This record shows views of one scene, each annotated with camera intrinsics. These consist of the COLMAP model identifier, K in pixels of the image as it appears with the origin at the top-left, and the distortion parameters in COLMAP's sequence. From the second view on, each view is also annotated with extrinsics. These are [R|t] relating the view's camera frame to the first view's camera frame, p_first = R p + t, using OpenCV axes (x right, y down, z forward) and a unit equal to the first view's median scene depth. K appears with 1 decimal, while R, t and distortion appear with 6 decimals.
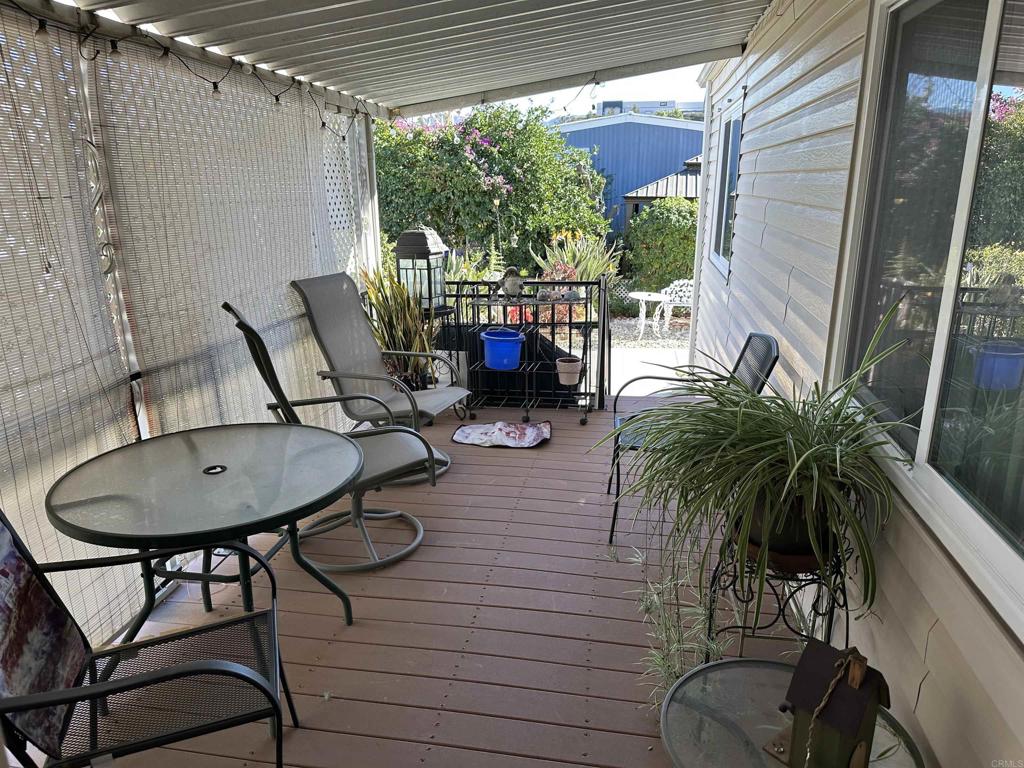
lens RADIAL K [[753.2, 0, 512.0], [0, 753.2, 384.0], [0, 0, 1]] dist [0.115444, -0.000694]
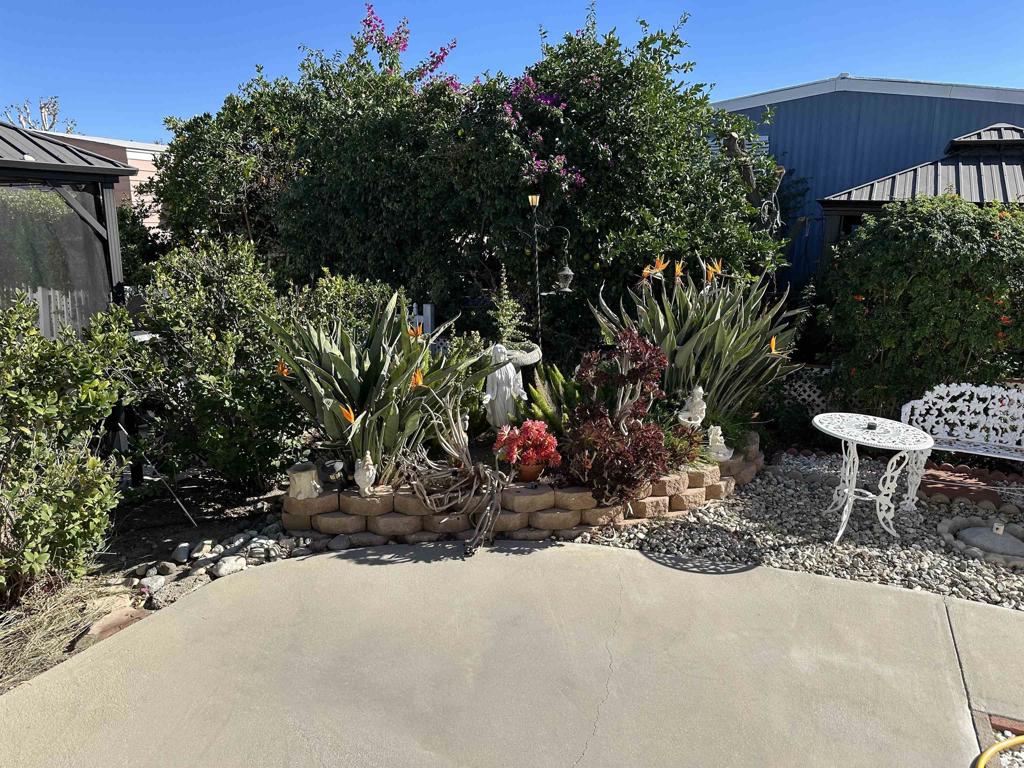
lens RADIAL K [[732.7, 0, 512.0], [0, 732.7, 384.0], [0, 0, 1]] dist [0.043013, -0.043690]
pose [[0.964992, 0.060665, -0.255167, 0.088364], [-0.072959, 0.996573, -0.038983, -0.098079], [0.251928, 0.056235, 0.966111, 0.520783]]
